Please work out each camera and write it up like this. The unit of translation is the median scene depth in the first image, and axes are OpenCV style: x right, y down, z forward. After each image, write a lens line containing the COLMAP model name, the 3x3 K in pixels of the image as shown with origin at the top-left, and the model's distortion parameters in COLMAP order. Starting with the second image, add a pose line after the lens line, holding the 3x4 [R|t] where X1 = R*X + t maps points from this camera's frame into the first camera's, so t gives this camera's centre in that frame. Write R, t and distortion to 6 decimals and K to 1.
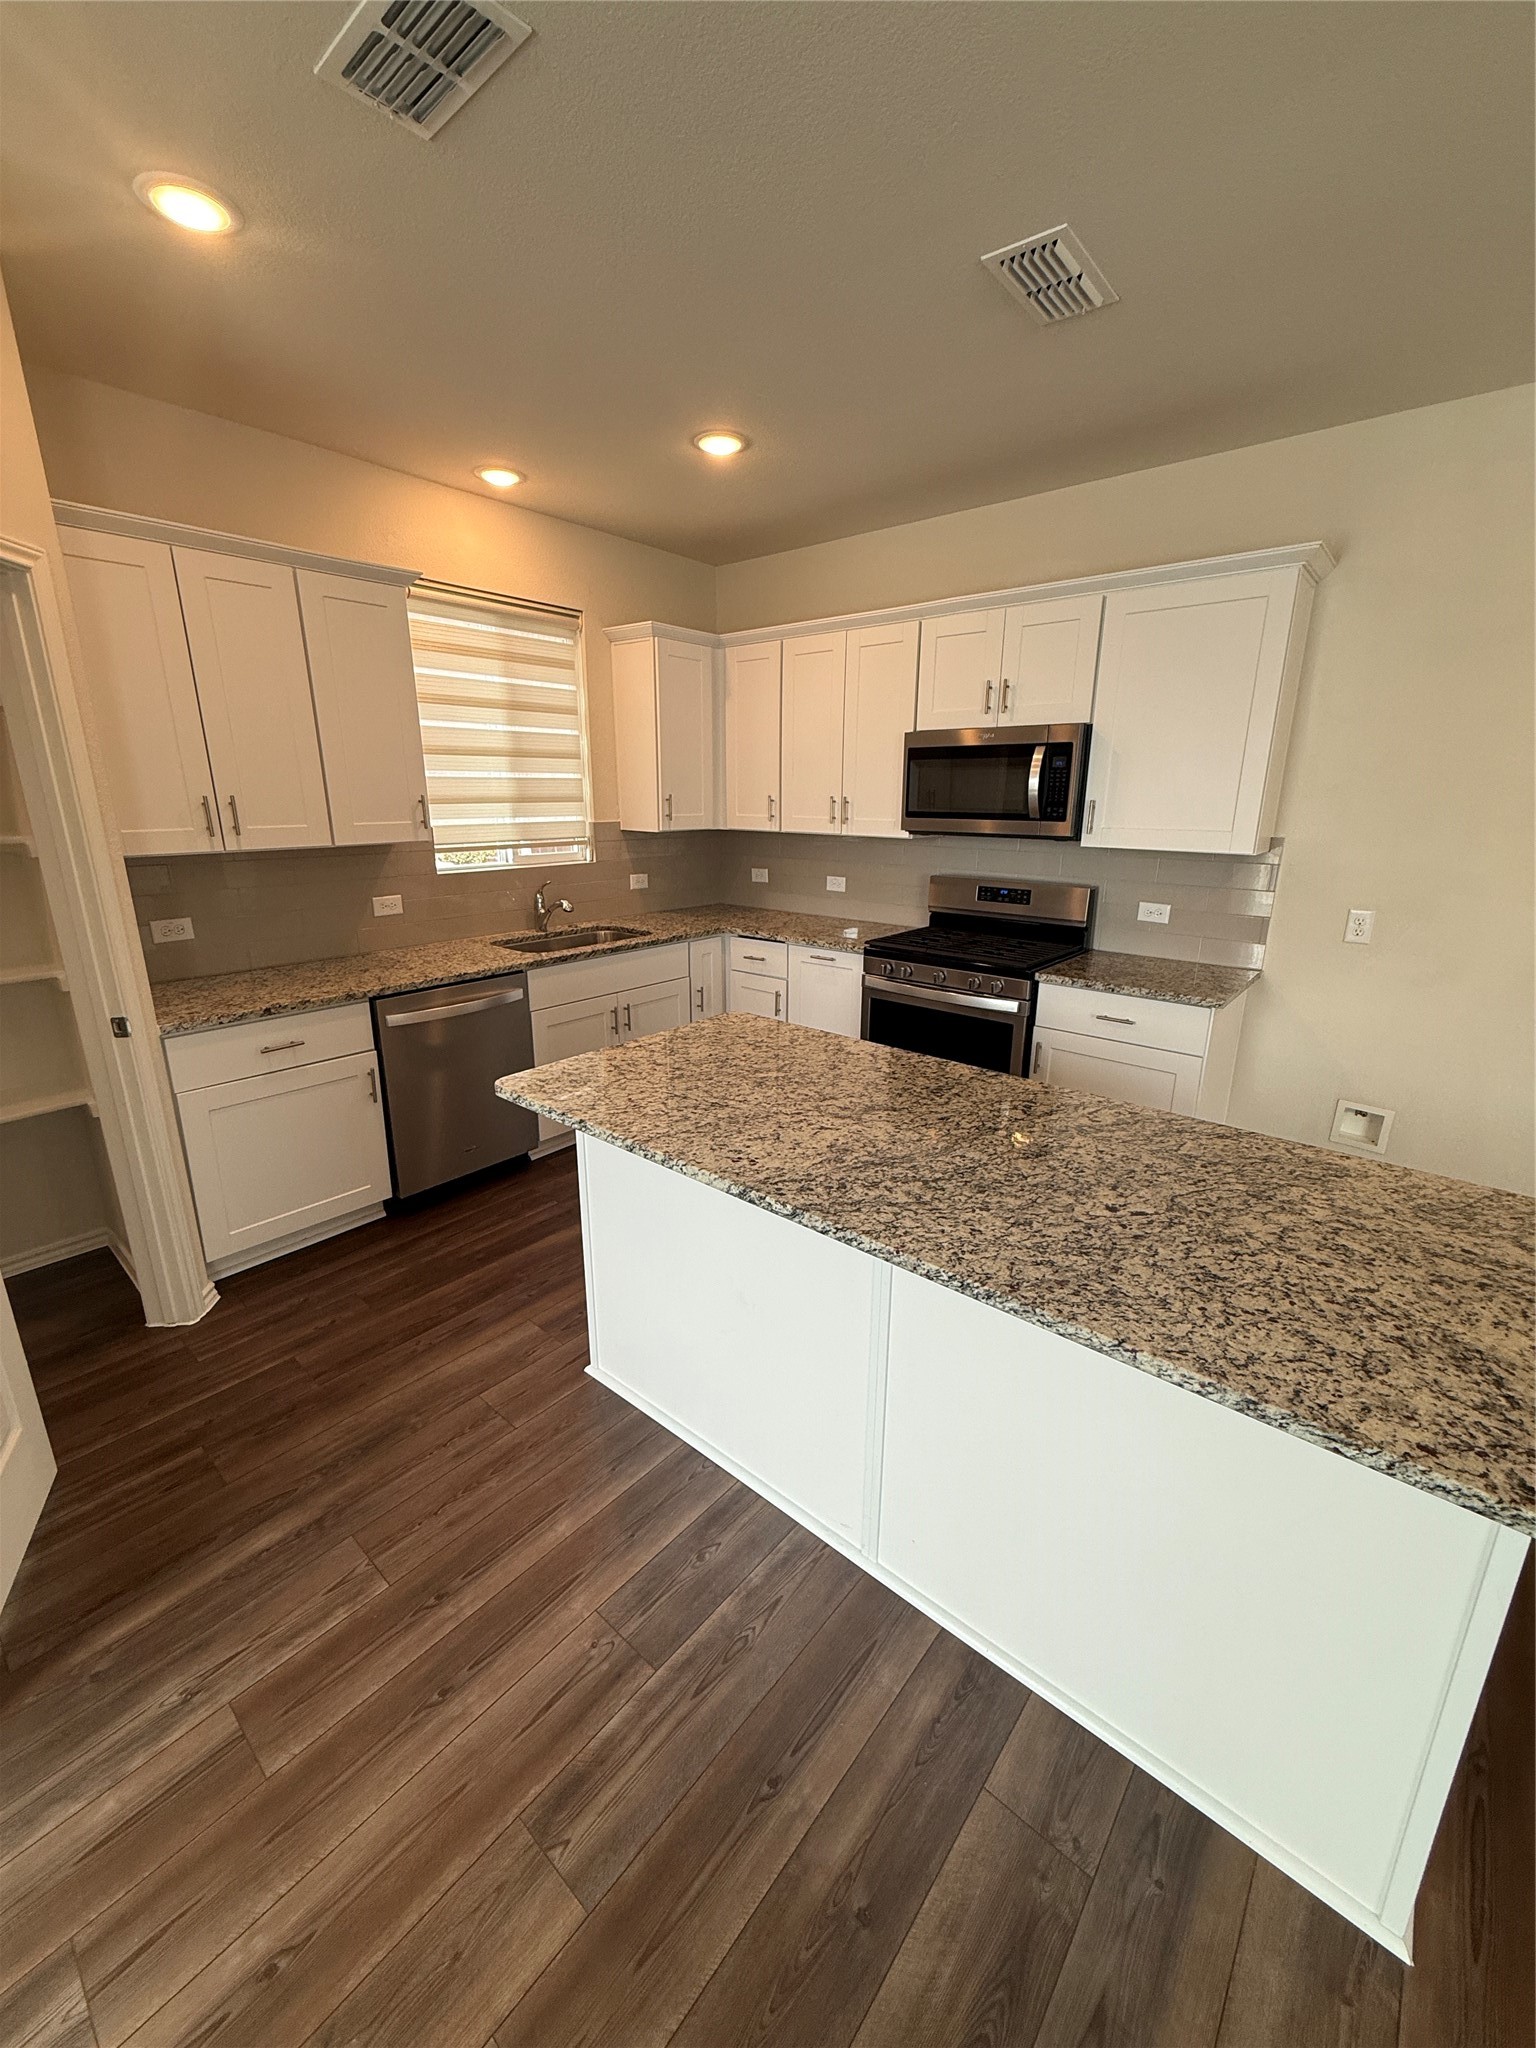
lens RADIAL K [[815.8, 0, 769.0], [0, 815.8, 1018.7], [0, 0, 1]] dist [0.000462, -0.000563]
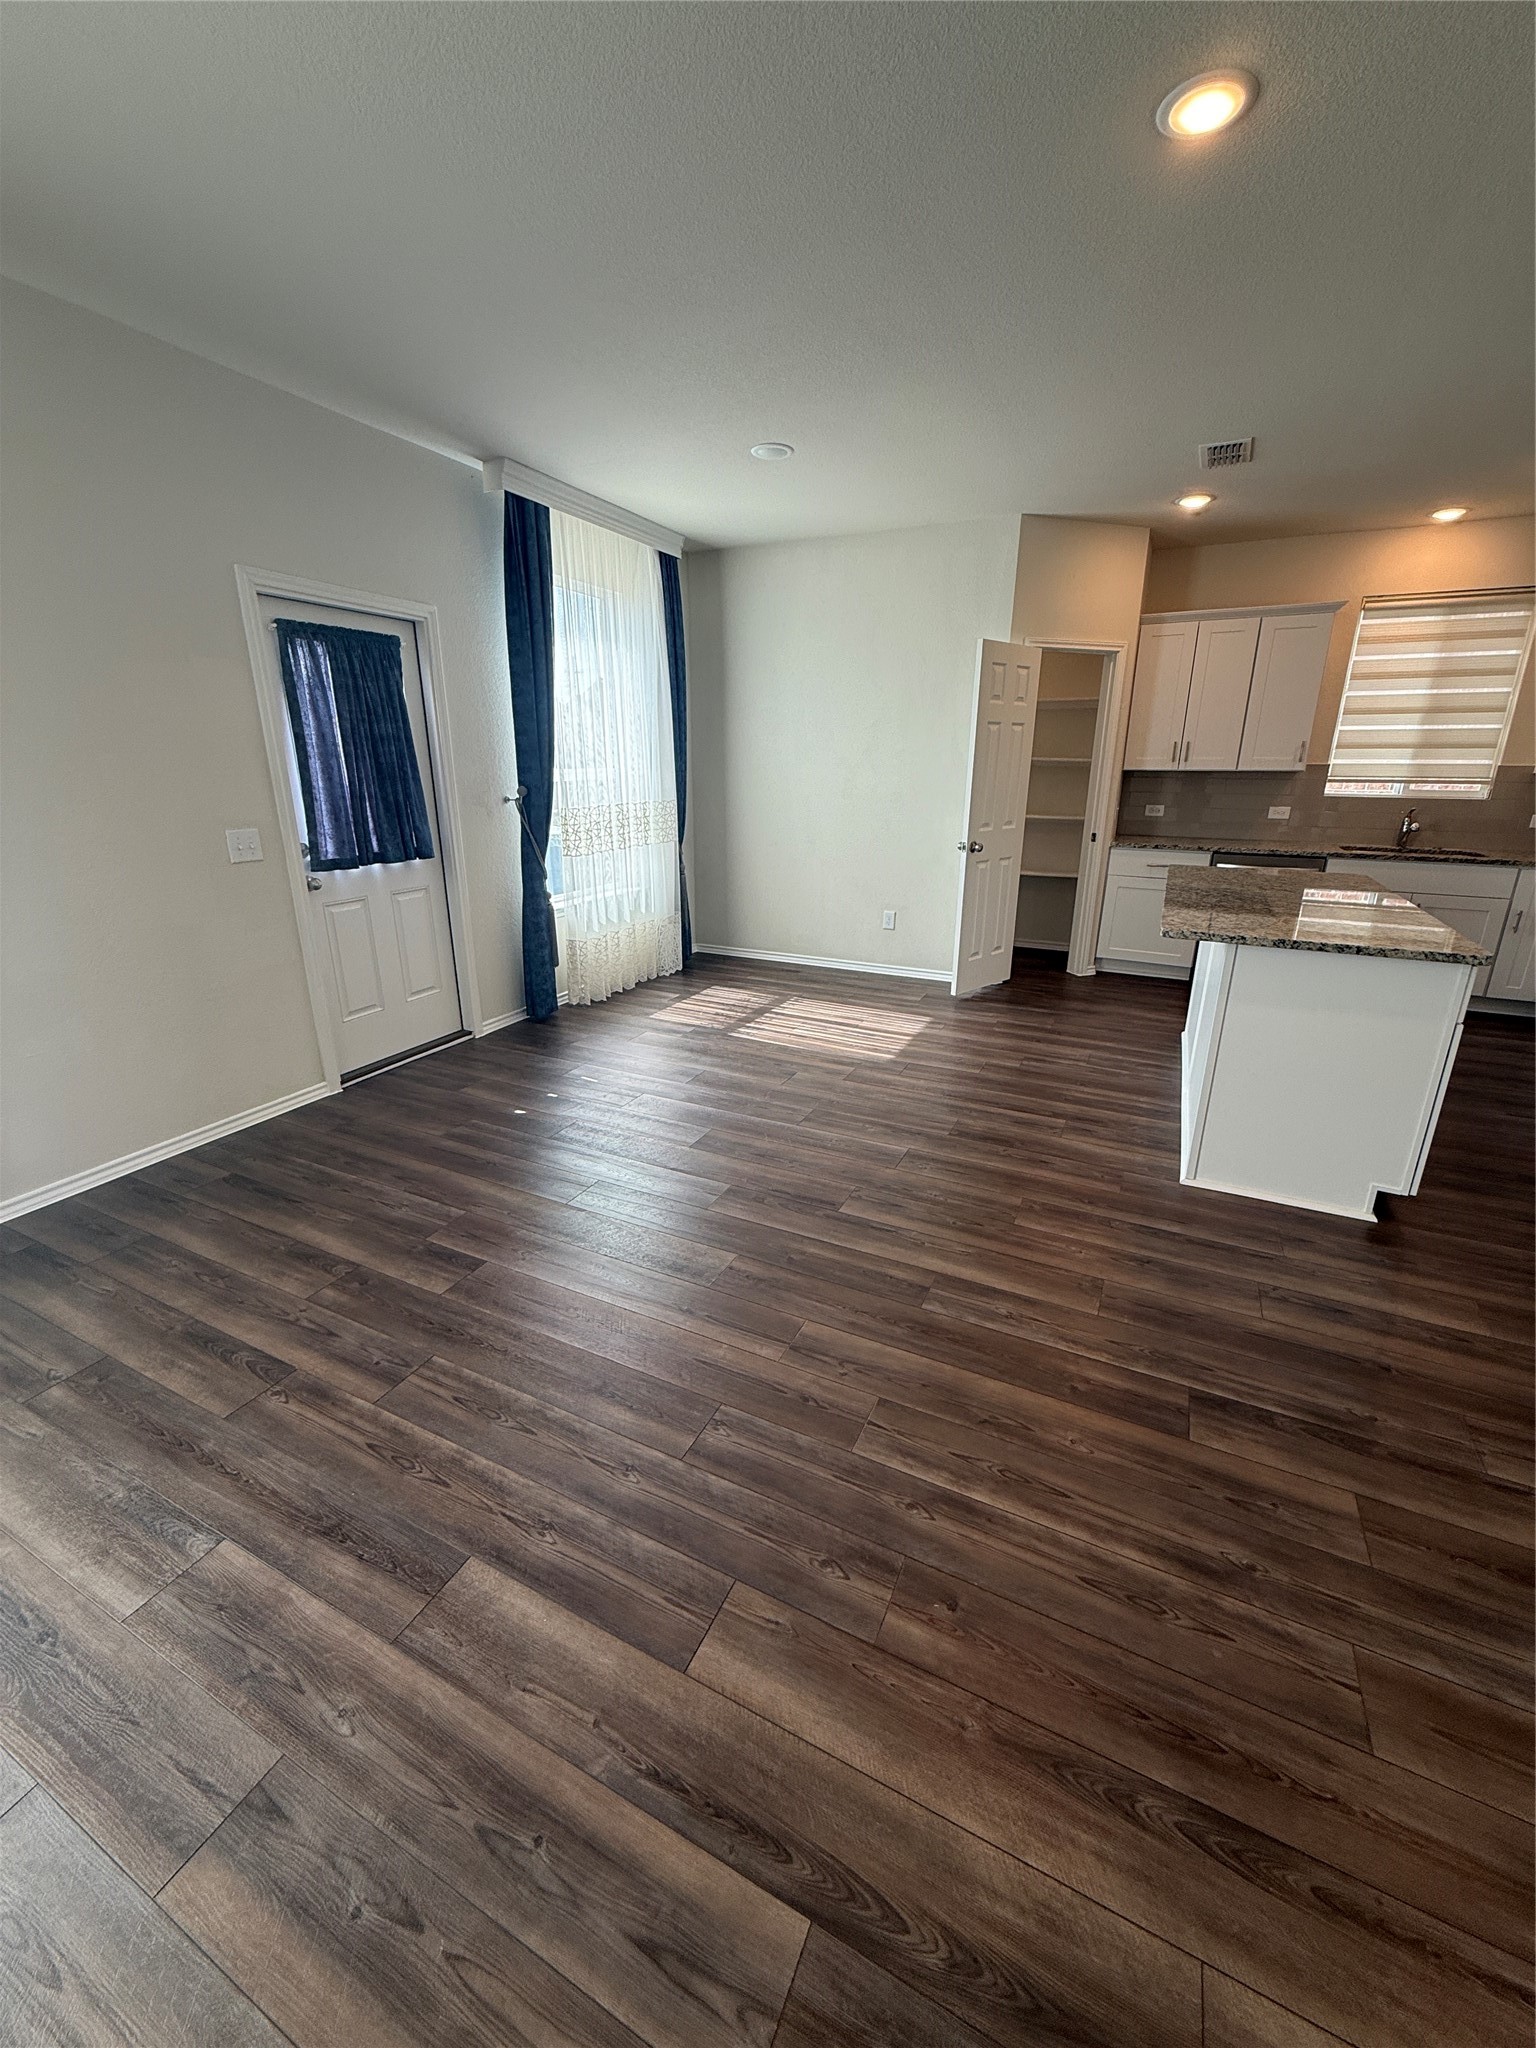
lens RADIAL K [[815.8, 0, 768.8], [0, 815.8, 1024.2], [0, 0, 1]] dist [0.000462, -0.000563]
pose [[0.252319, 0.298596, -0.920421, 0.885927], [-0.263667, 0.936421, 0.231506, 0.145118], [0.931029, 0.184271, 0.315007, -0.365991]]
